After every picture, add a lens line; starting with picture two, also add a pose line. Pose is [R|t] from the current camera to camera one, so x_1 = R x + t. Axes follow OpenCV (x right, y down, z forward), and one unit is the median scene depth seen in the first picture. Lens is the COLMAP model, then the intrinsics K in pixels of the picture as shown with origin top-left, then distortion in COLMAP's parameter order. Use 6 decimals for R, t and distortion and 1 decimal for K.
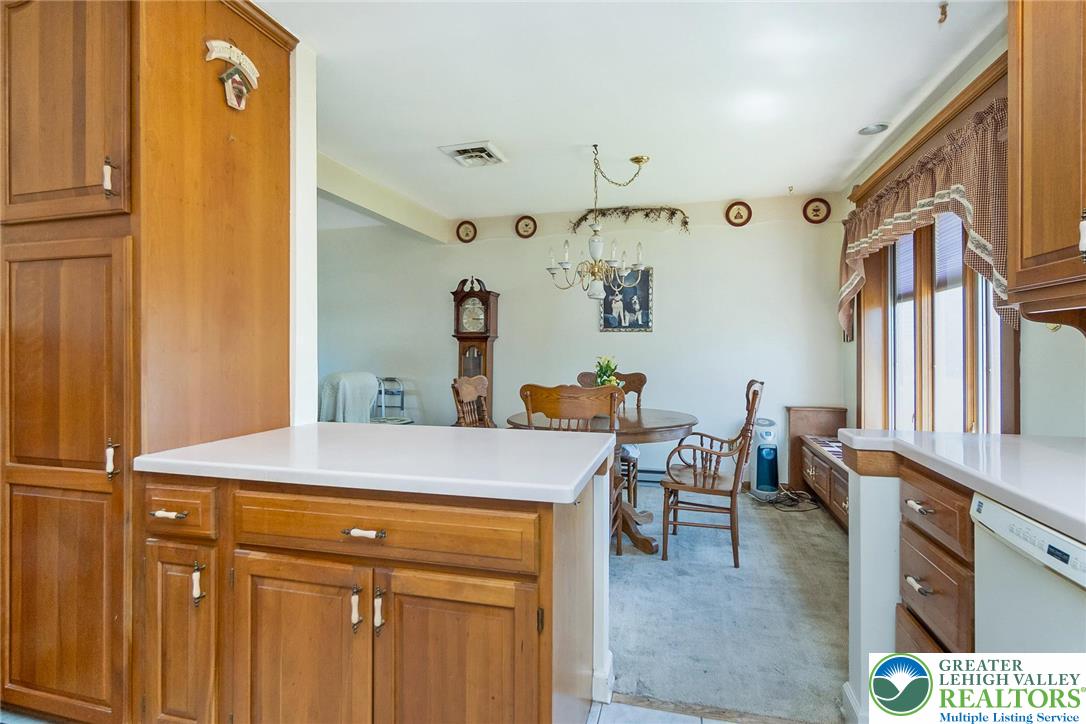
lens RADIAL K [[513.0, 0, 541.5], [0, 513.0, 355.8], [0, 0, 1]] dist [0.001890, 0.000088]
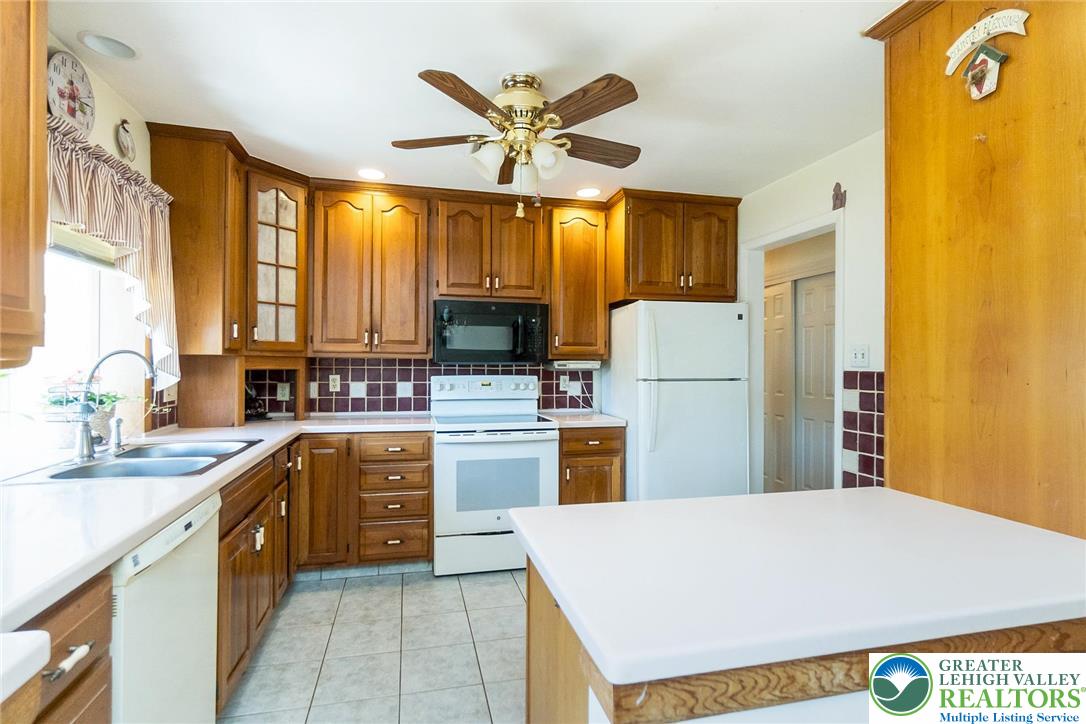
lens RADIAL K [[513.0, 0, 540.9], [0, 513.0, 364.3], [0, 0, 1]] dist [0.001890, 0.000088]
pose [[-0.869669, -0.005822, -0.493601, 0.385570], [-0.006281, 0.999980, -0.000728, -0.066912], [0.493596, 0.002467, -0.869688, 1.359997]]
